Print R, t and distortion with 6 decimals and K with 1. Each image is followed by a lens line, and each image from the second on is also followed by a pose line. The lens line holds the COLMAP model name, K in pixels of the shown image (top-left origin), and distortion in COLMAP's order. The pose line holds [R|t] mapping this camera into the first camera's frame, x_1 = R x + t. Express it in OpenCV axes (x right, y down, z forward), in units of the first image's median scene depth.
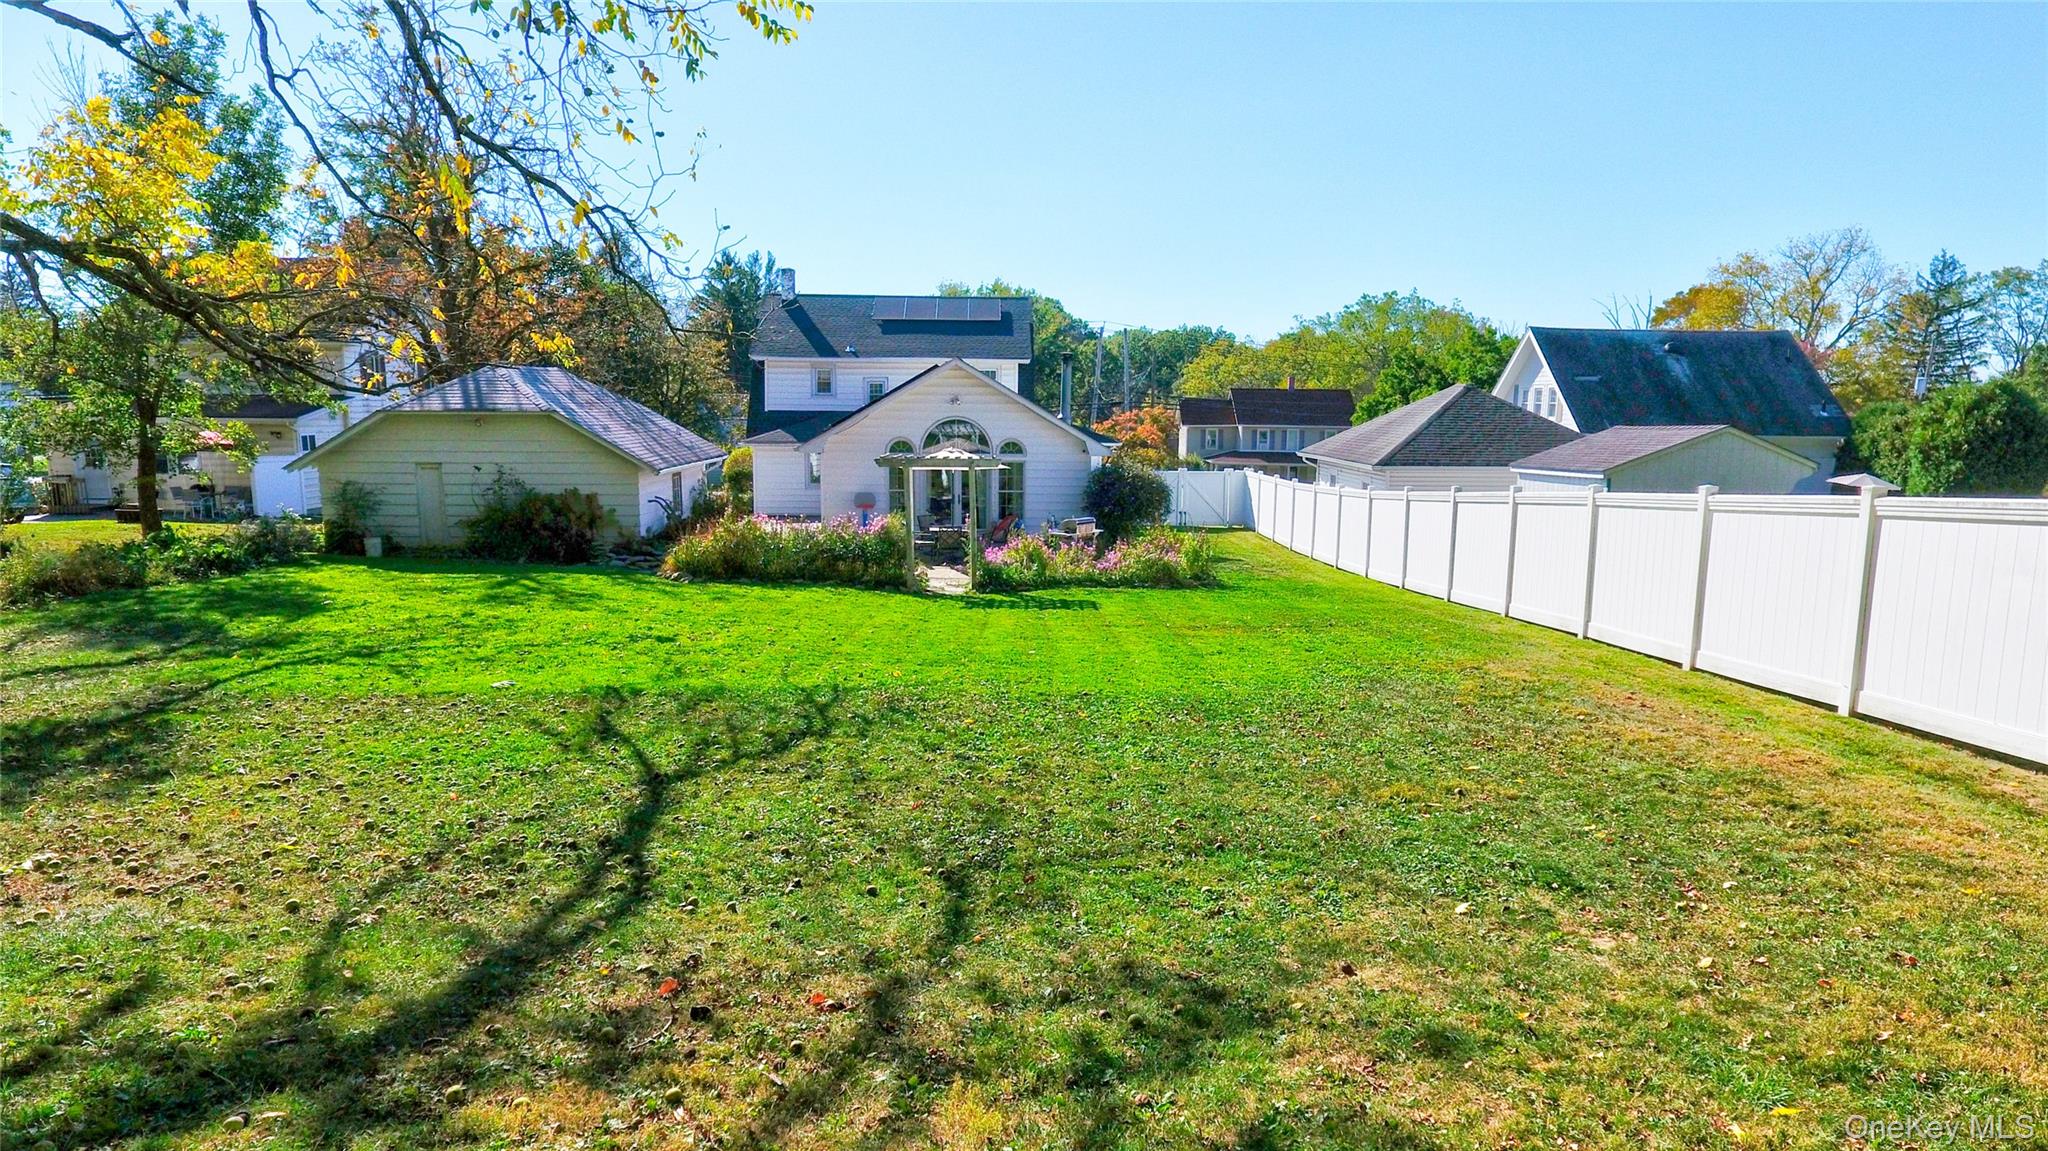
lens RADIAL K [[1208.0, 0, 1033.4], [0, 1208.0, 633.1], [0, 0, 1]] dist [-0.006721, -0.003553]
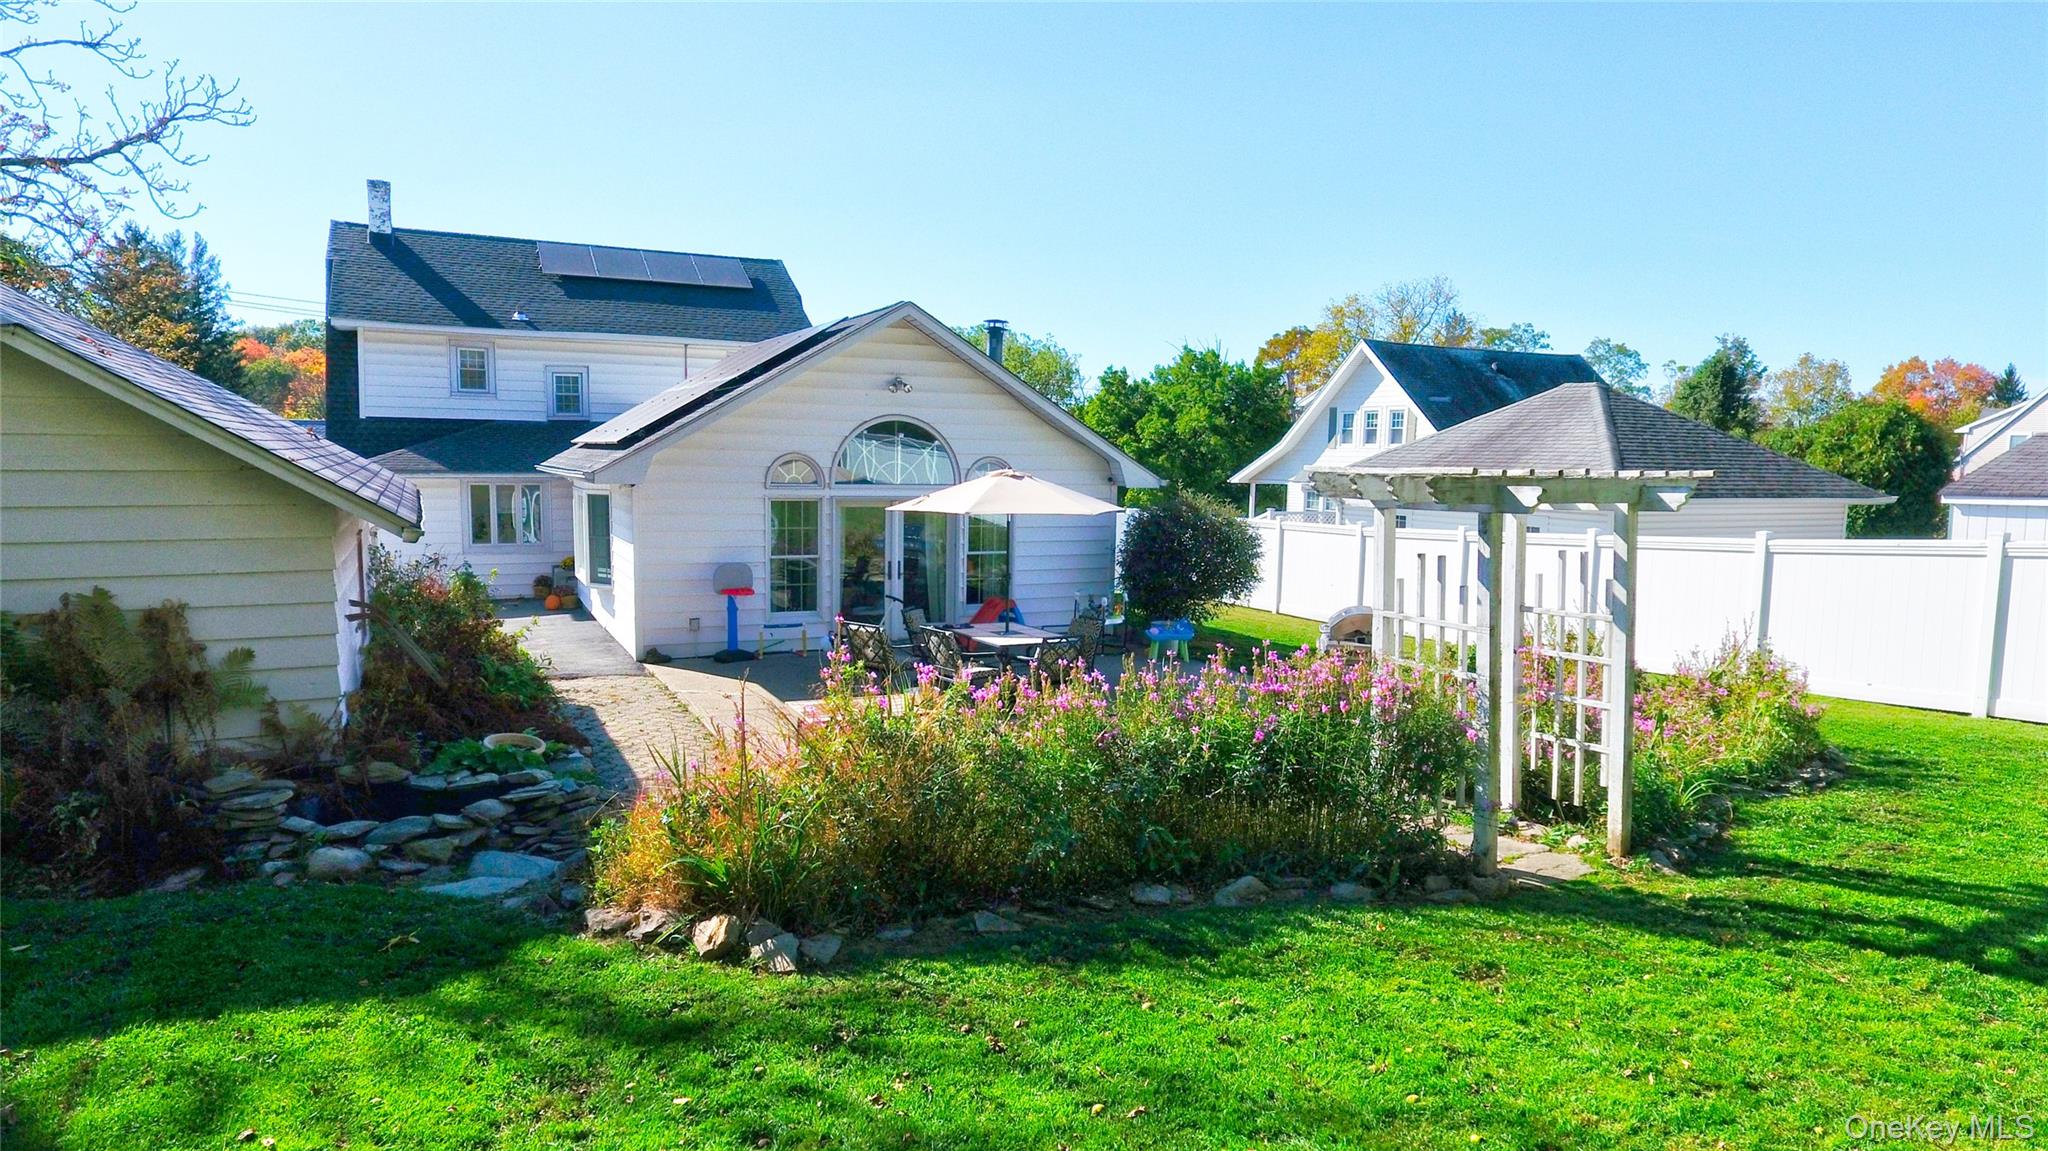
lens RADIAL K [[1208.0, 0, 1024.1], [0, 1208.0, 589.0], [0, 0, 1]] dist [-0.006721, -0.003553]
pose [[0.913710, -0.039113, 0.404480, -0.161586], [0.068239, 0.995991, -0.057838, -0.048670], [-0.400596, 0.080448, 0.912716, 0.352876]]
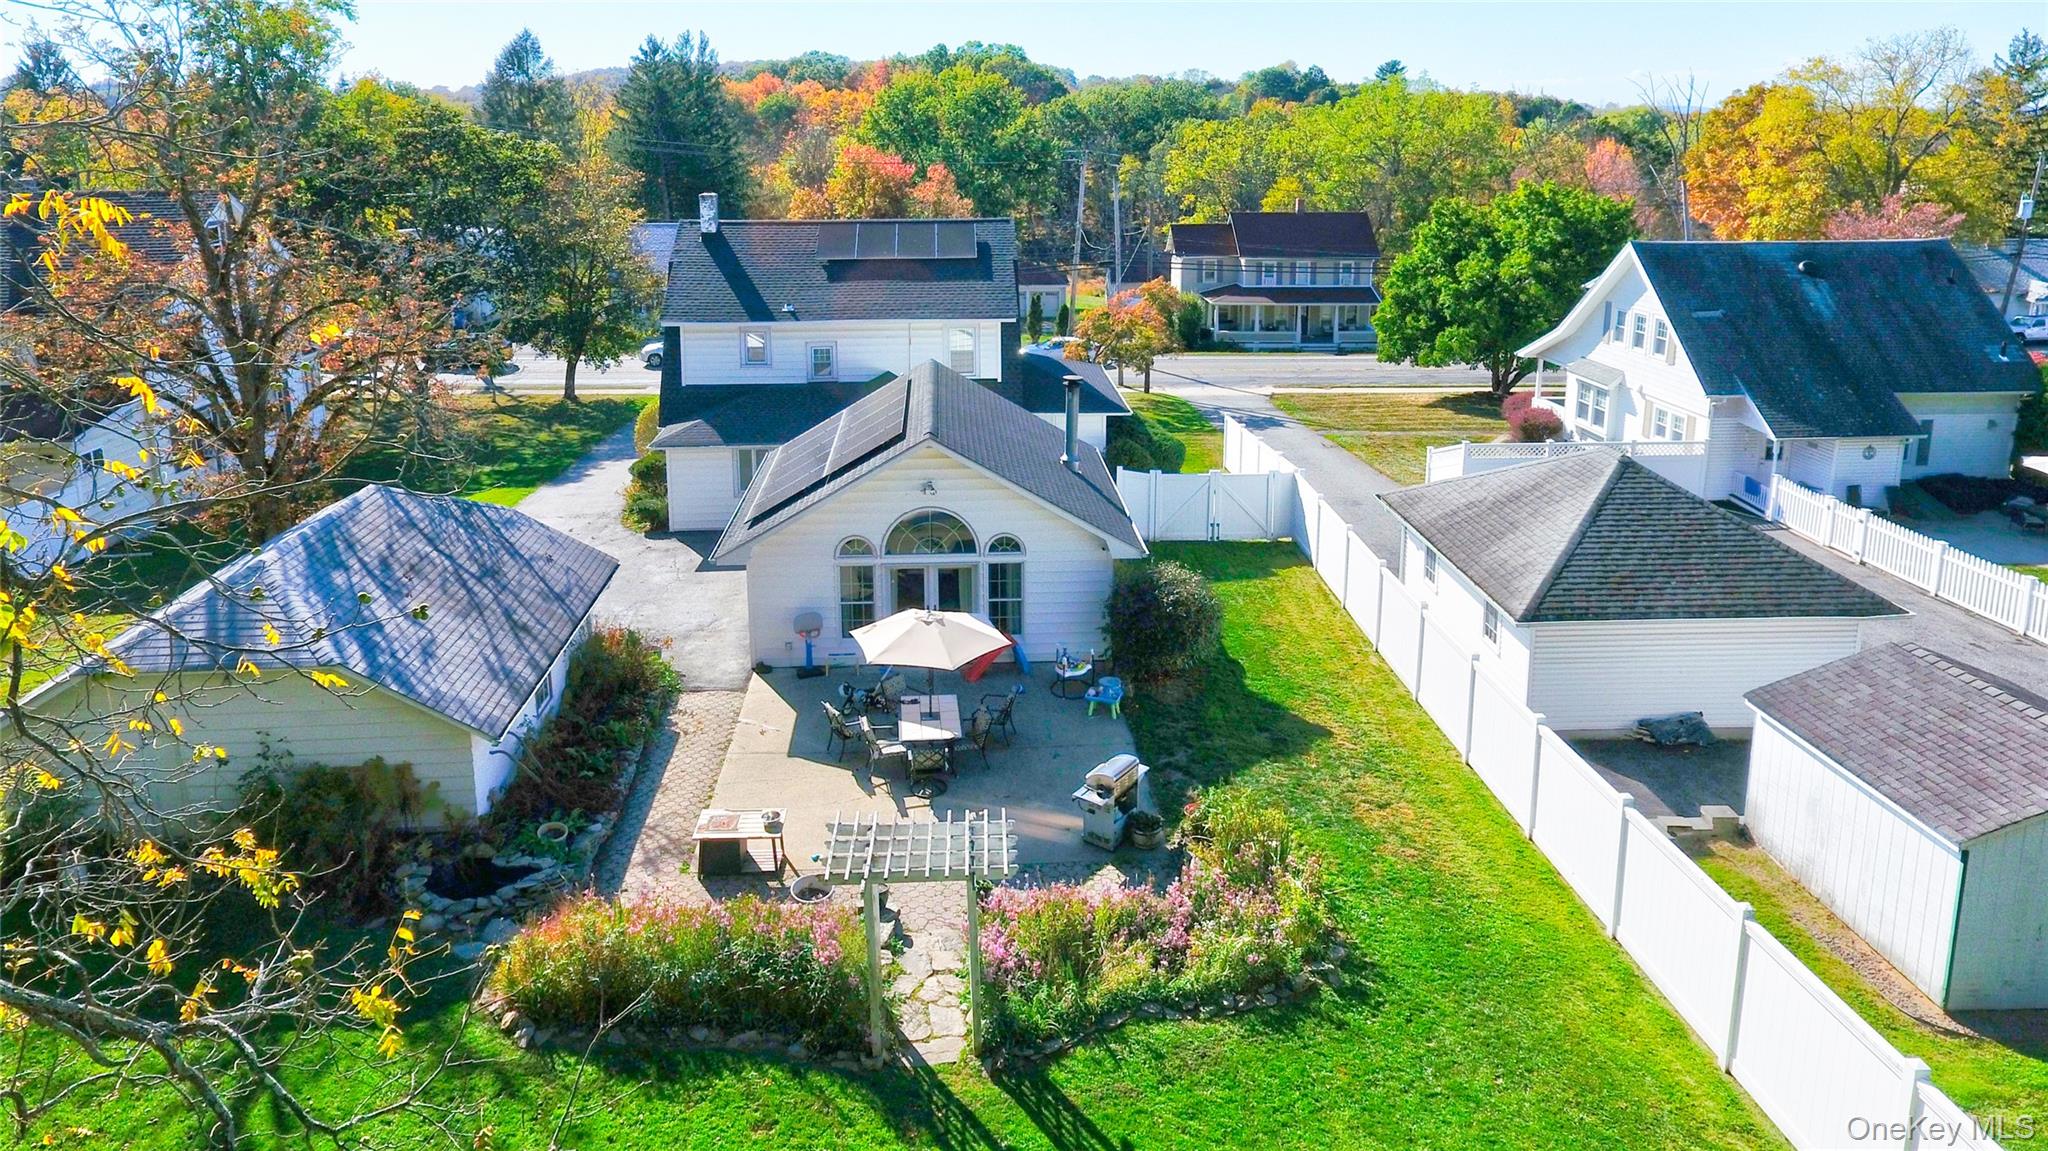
lens RADIAL K [[1267.2, 0, 999.5], [0, 1267.2, 377.5], [0, 0, 1]] dist [-0.013207, -0.001311]
pose [[0.999904, -0.013241, 0.004201, -0.016837], [0.013180, 0.999813, 0.014181, -0.188956], [-0.004388, -0.014124, 0.999891, 0.162024]]
